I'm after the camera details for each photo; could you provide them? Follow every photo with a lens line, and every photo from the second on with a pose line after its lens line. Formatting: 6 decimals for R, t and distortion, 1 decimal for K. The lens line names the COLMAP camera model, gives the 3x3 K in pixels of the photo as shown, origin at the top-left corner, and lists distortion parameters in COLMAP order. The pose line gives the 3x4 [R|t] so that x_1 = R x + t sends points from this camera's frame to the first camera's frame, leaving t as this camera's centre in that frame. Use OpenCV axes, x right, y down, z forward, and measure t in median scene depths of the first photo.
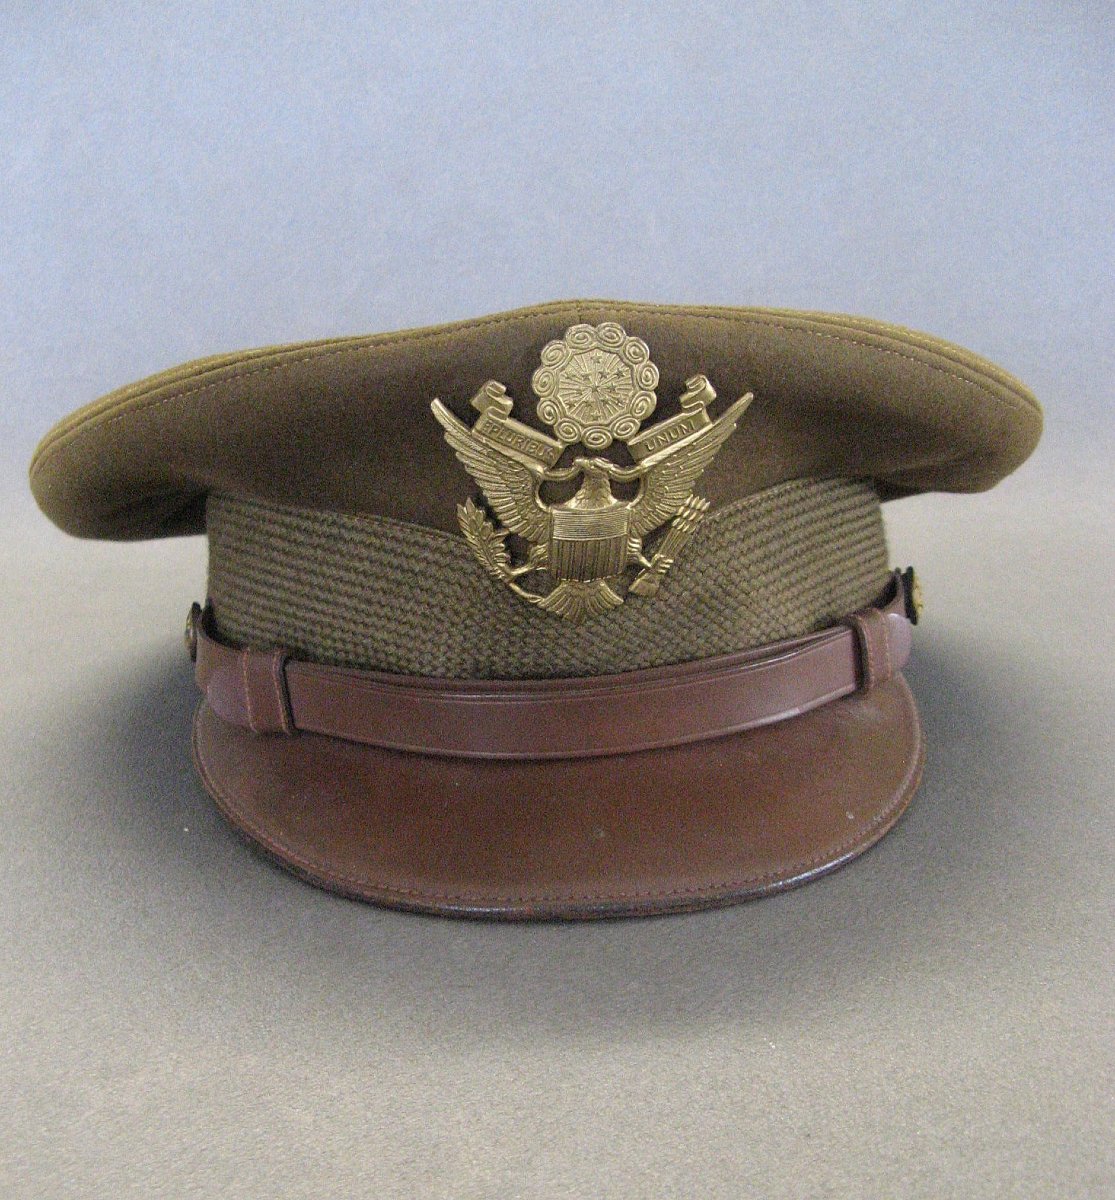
lens RADIAL K [[1013.8, 0, 563.3], [0, 1013.8, 600.3], [0, 0, 1]] dist [0.008755, -0.000731]
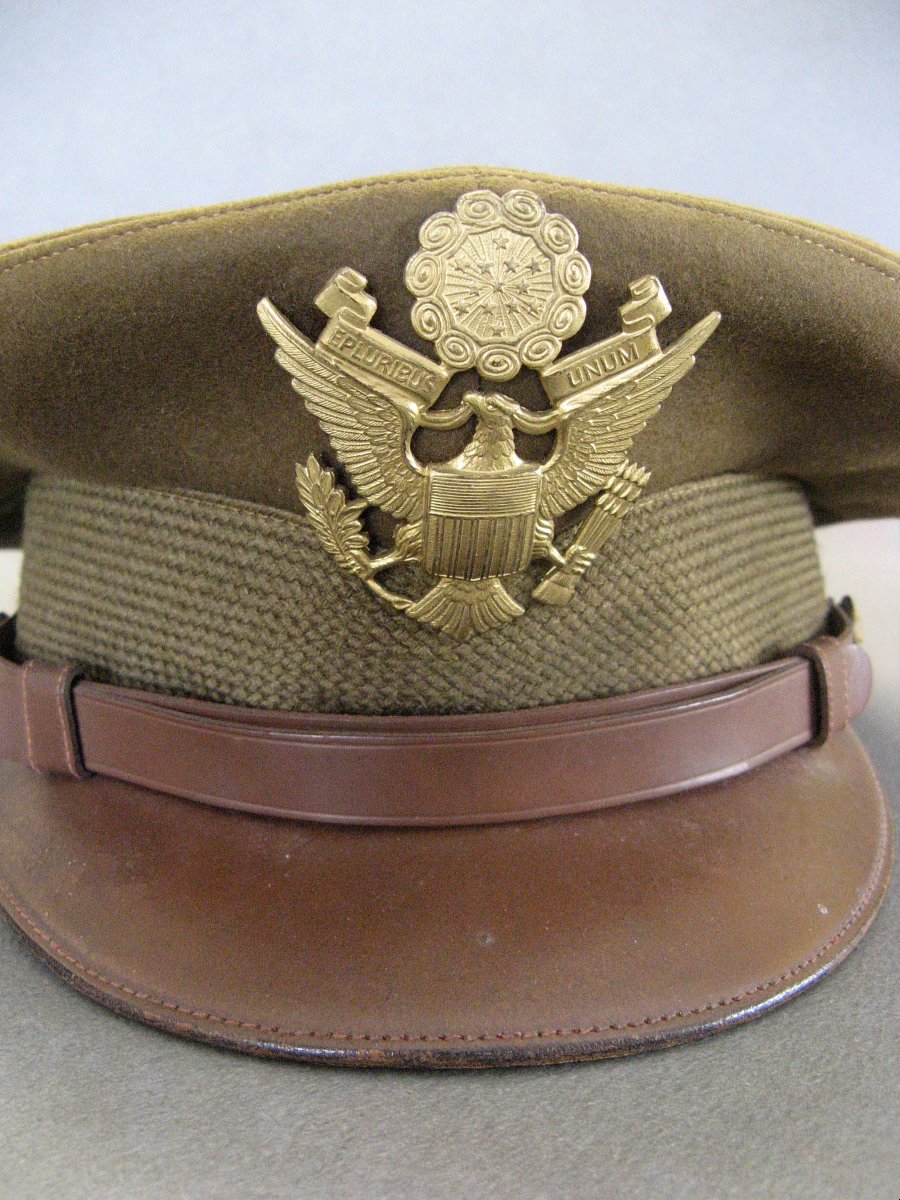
lens RADIAL K [[1208.7, 0, 450.5], [0, 1208.7, 598.3], [0, 0, 1]] dist [-0.141485, 0.000000]
pose [[0.999581, 0.027926, 0.007627, -0.000470], [-0.027755, 0.999381, -0.021619, 0.012238], [-0.008226, 0.021398, 0.999737, 0.138912]]
